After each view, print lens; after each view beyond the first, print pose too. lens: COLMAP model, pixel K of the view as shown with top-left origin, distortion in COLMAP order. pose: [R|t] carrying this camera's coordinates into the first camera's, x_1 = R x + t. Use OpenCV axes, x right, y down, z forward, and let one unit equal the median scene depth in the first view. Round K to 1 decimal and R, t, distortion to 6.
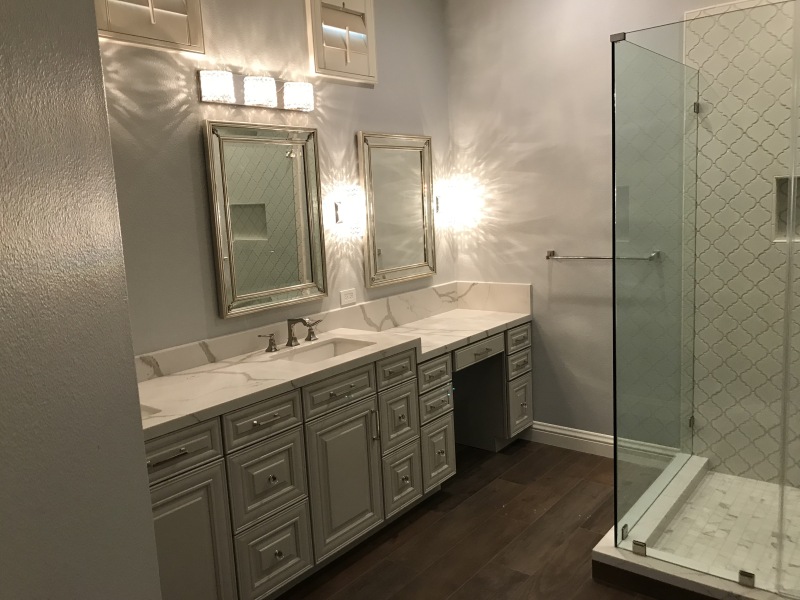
lens RADIAL K [[656.2, 0, 395.9], [0, 656.2, 295.4], [0, 0, 1]] dist [0.053984, -0.057188]
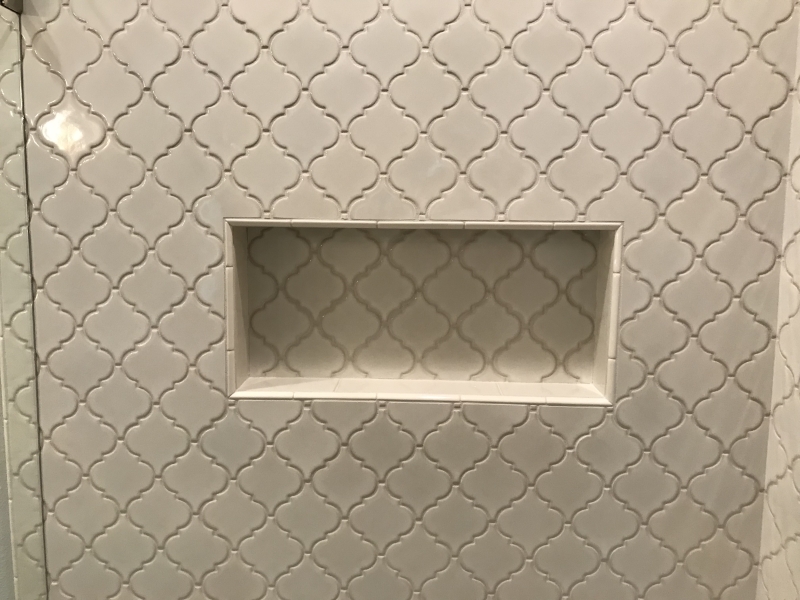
lens RADIAL K [[610.9, 0, 400.3], [0, 610.9, 285.2], [0, 0, 1]] dist [0.004107, 0.001681]
pose [[0.796850, 0.004884, 0.604158, 0.407515], [0.032623, 0.998161, -0.051096, -0.112940], [-0.603296, 0.060425, 0.795225, 0.624947]]
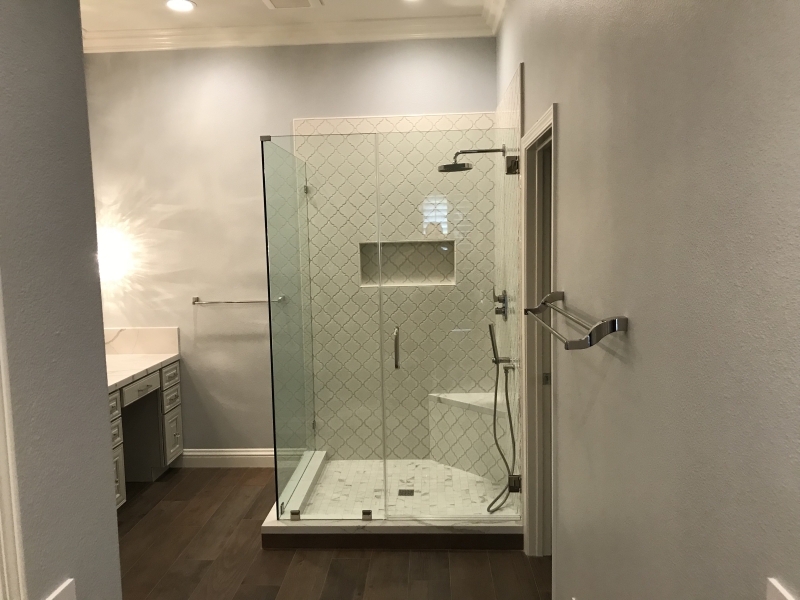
lens RADIAL K [[655.9, 0, 395.8], [0, 655.9, 301.7], [0, 0, 1]] dist [0.064539, -0.146904]
pose [[0.814085, -0.020745, 0.580375, -0.175617], [0.064579, 0.996397, -0.054970, 0.030529], [-0.577143, 0.082231, 0.812492, -0.175280]]
